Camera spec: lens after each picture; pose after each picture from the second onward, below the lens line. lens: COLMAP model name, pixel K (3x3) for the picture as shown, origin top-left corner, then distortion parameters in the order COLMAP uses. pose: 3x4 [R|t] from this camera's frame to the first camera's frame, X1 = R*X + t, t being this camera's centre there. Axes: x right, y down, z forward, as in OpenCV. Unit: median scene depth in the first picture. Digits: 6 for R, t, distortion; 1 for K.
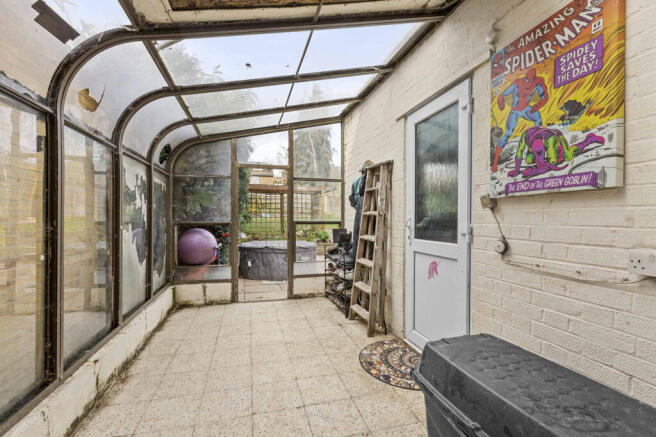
lens RADIAL K [[301.4, 0, 328.2], [0, 301.4, 219.0], [0, 0, 1]] dist [-0.001806, -0.000224]
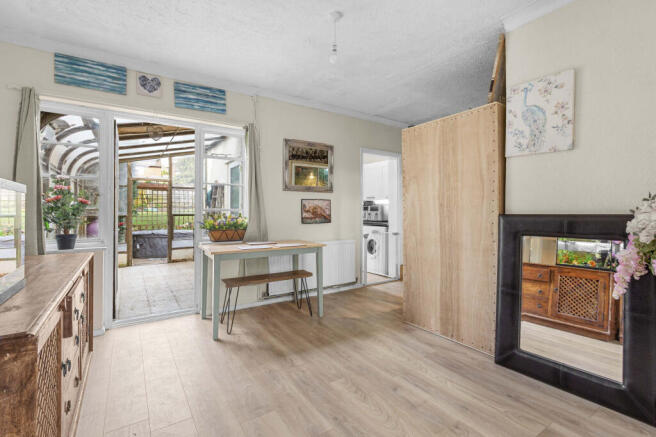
lens RADIAL K [[301.4, 0, 327.1], [0, 301.4, 215.1], [0, 0, 1]] dist [-0.001806, -0.000224]
pose [[0.948549, 0.000232, 0.316631, 0.145418], [-0.001896, 0.999986, 0.004948, 0.003080], [-0.316625, -0.005294, 0.948536, -0.700977]]
